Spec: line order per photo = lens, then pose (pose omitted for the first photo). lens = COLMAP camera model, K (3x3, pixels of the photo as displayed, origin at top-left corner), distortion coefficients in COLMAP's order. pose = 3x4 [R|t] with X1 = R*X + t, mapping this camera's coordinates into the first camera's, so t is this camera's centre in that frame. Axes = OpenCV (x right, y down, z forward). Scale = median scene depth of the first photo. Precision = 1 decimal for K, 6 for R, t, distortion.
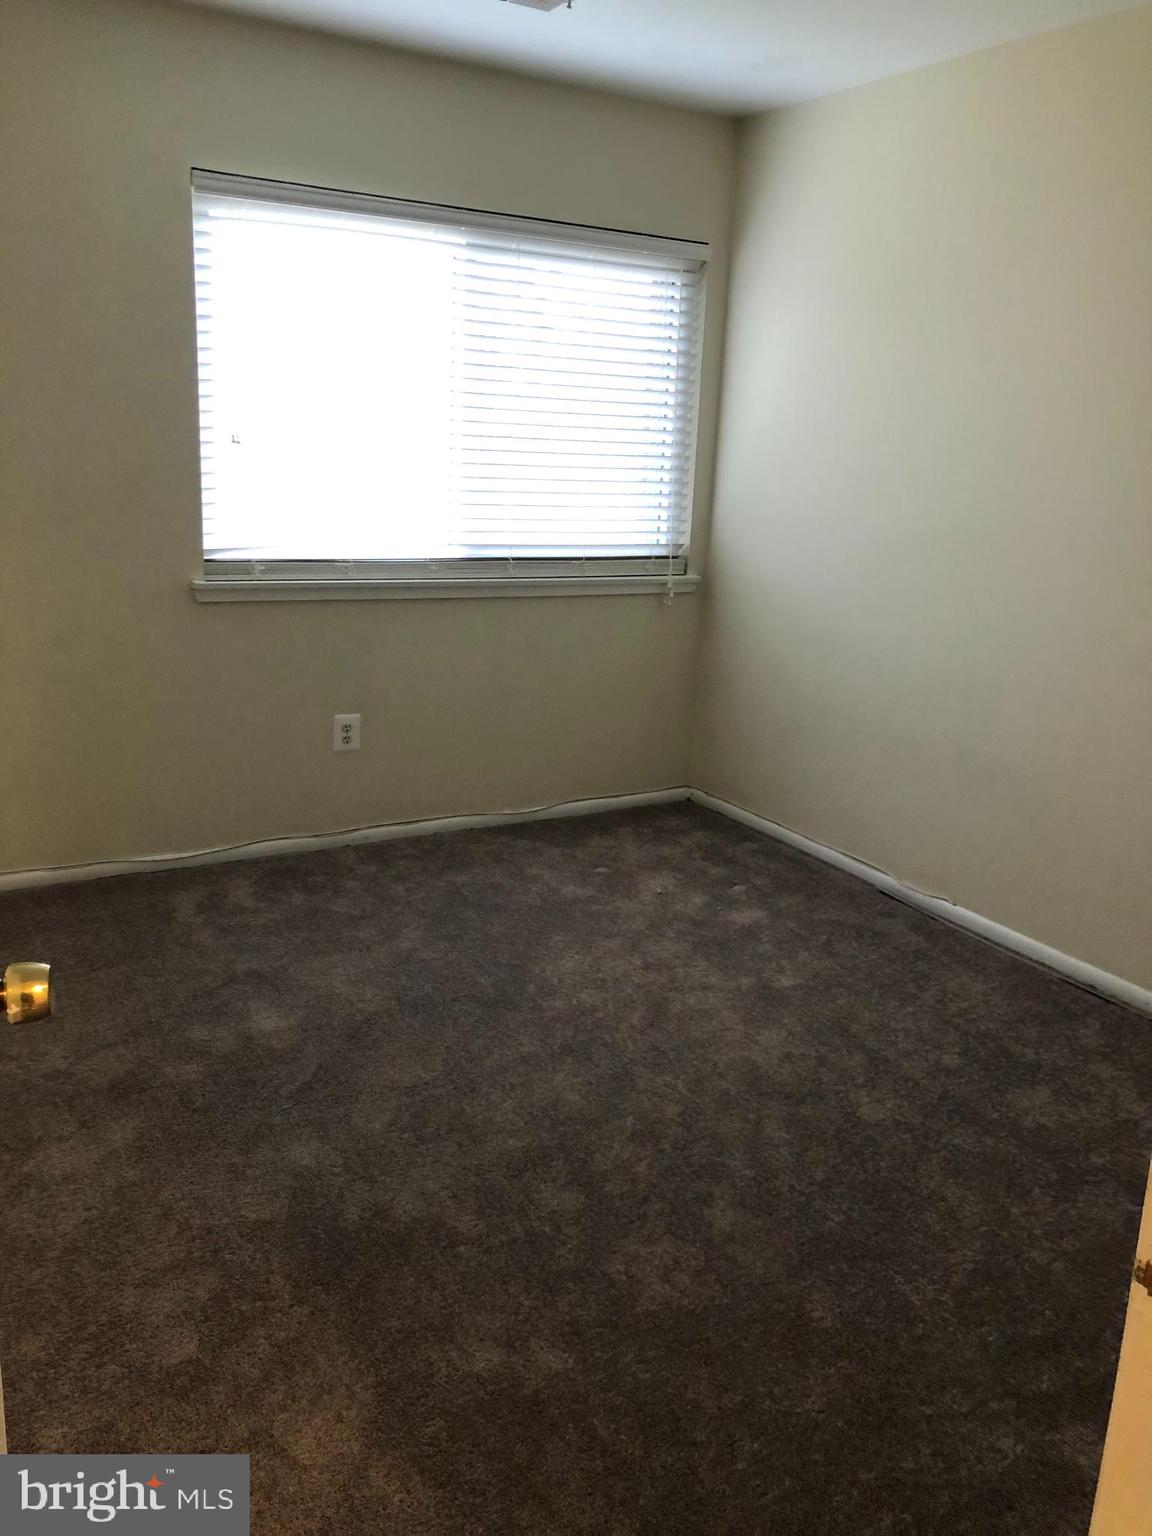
lens RADIAL K [[1269.0, 0, 573.3], [0, 1269.0, 744.2], [0, 0, 1]] dist [0.009392, 0.003507]
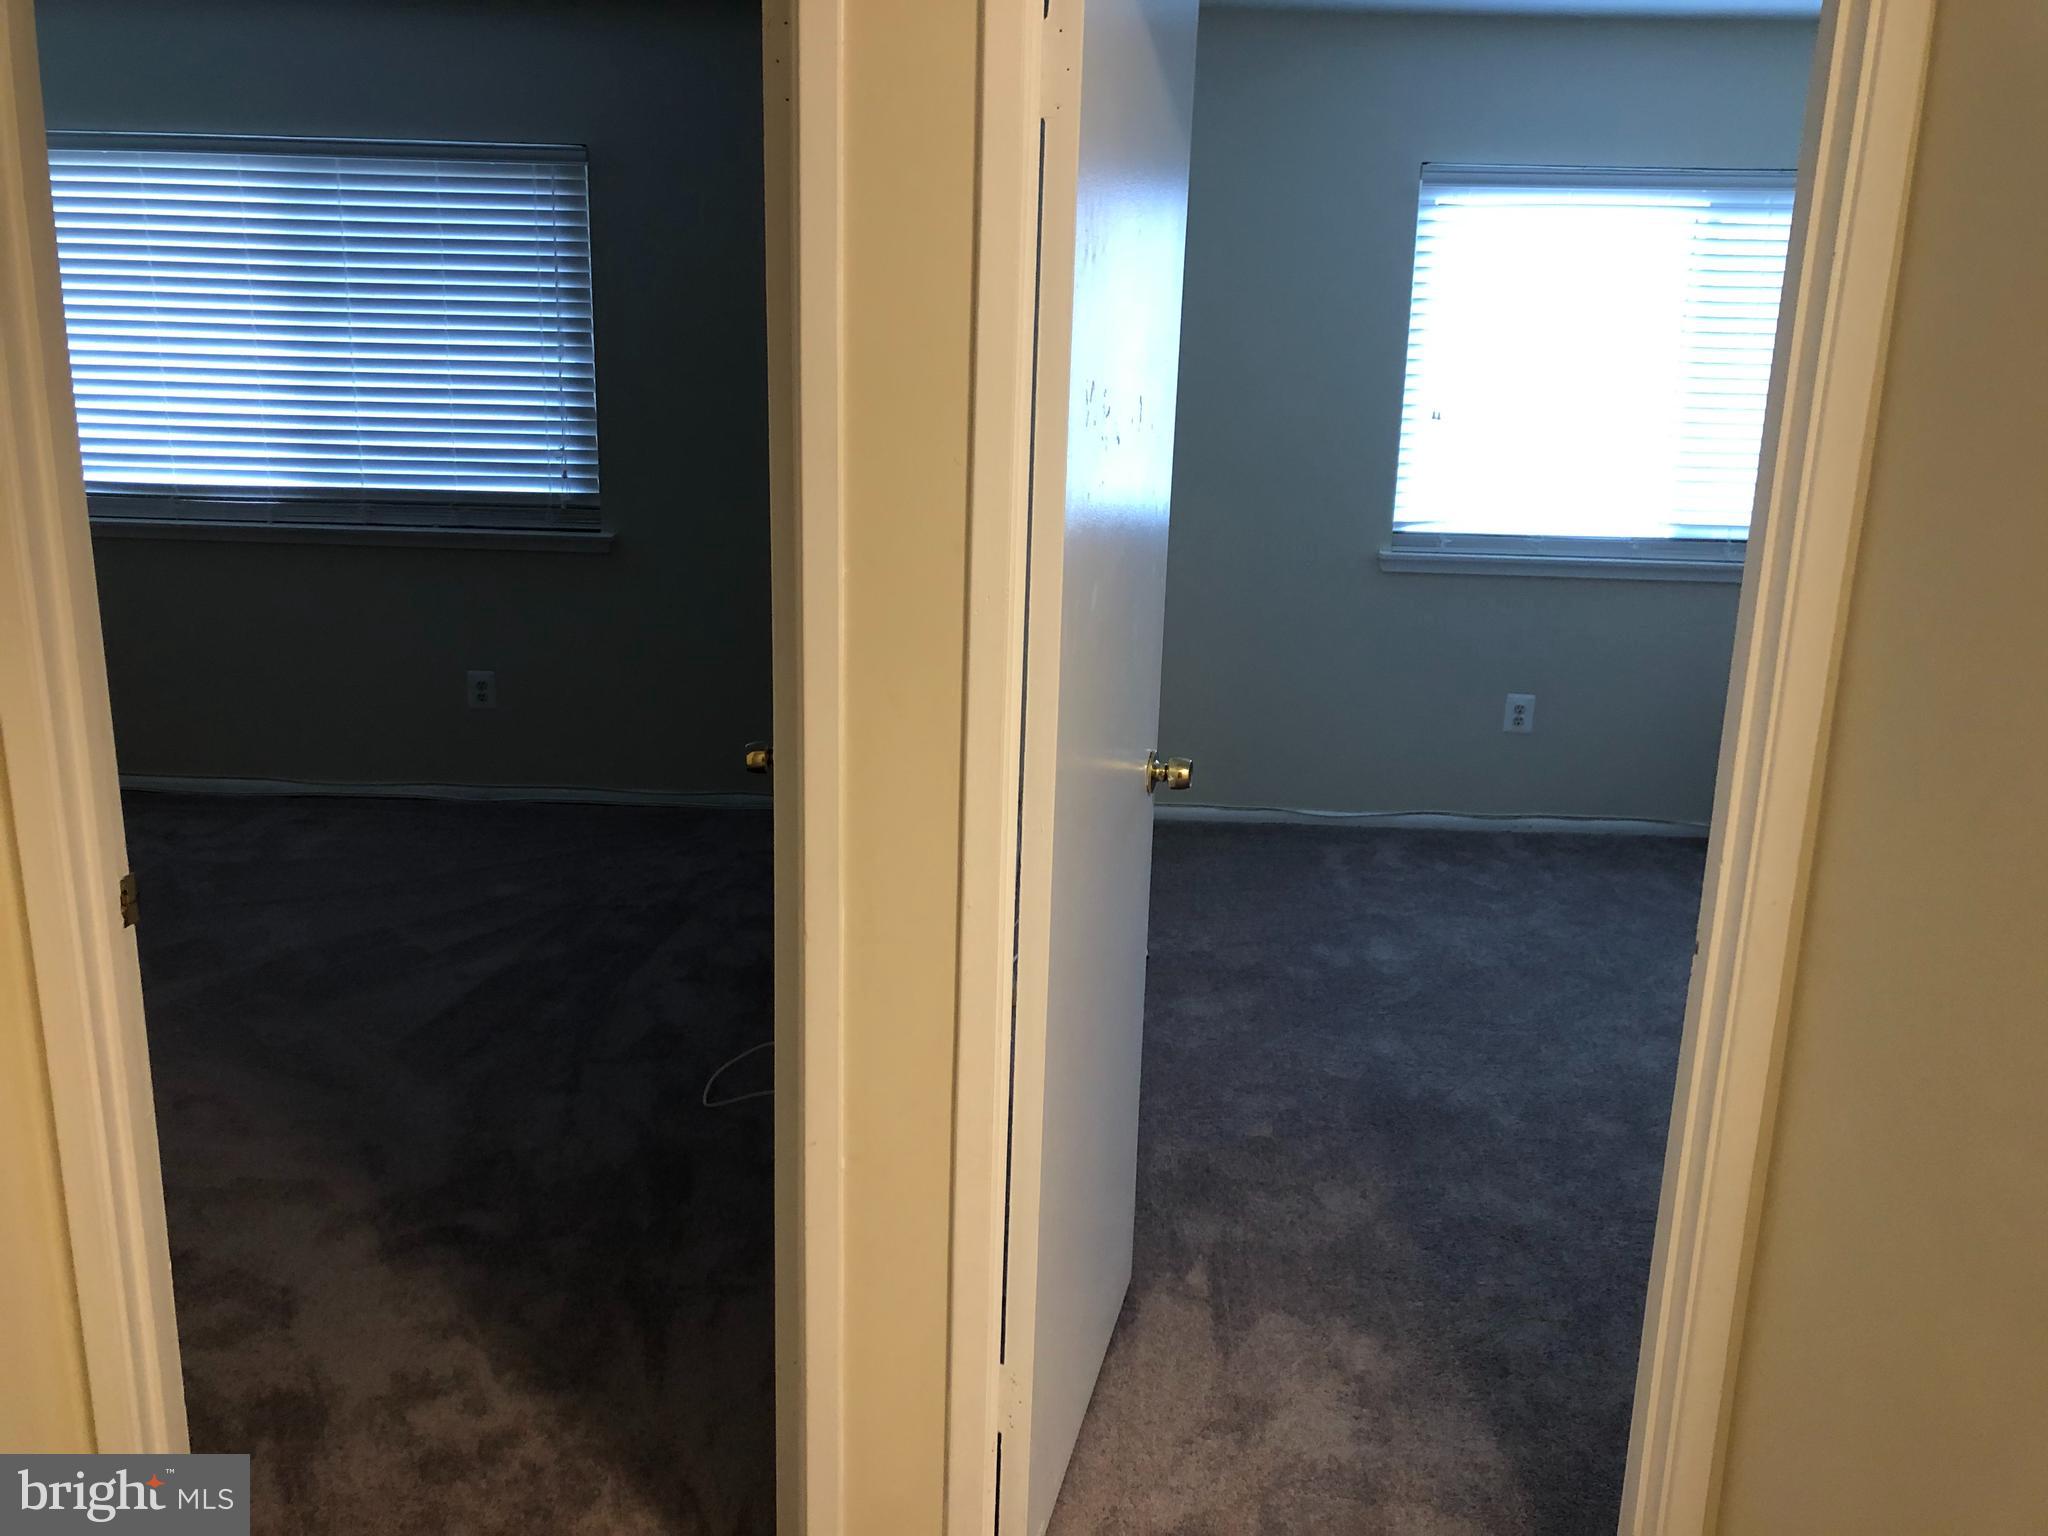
lens RADIAL K [[1678.4, 0, 1024.0], [0, 1678.4, 768.0], [0, 0, 1]] dist [0.018792, -0.011051]
pose [[0.856212, 0.113275, -0.504054, 0.176503], [-0.113625, 0.993066, 0.030161, 0.042273], [0.503975, 0.031449, 0.863145, -0.354072]]
